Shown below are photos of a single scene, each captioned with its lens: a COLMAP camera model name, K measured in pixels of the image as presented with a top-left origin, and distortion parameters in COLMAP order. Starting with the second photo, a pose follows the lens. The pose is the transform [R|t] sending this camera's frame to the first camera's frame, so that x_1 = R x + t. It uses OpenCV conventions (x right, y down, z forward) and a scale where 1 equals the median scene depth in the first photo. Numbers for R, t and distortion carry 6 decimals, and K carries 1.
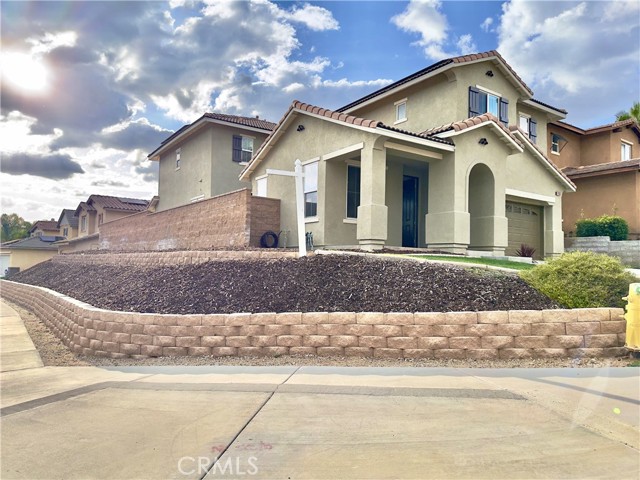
lens RADIAL K [[441.0, 0, 320.0], [0, 441.0, 240.0], [0, 0, 1]] dist [0.022072, -0.003727]
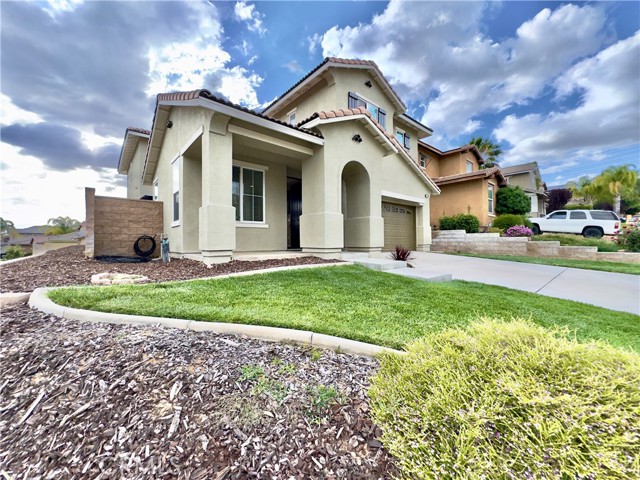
lens RADIAL K [[257.5, 0, 320.9], [0, 257.5, 238.8], [0, 0, 1]] dist [-0.001967, 0.000384]
pose [[0.992563, -0.027054, 0.118689, 0.206219], [0.022188, 0.998866, 0.042134, -0.029434], [-0.119694, -0.039187, 0.992037, 0.423640]]
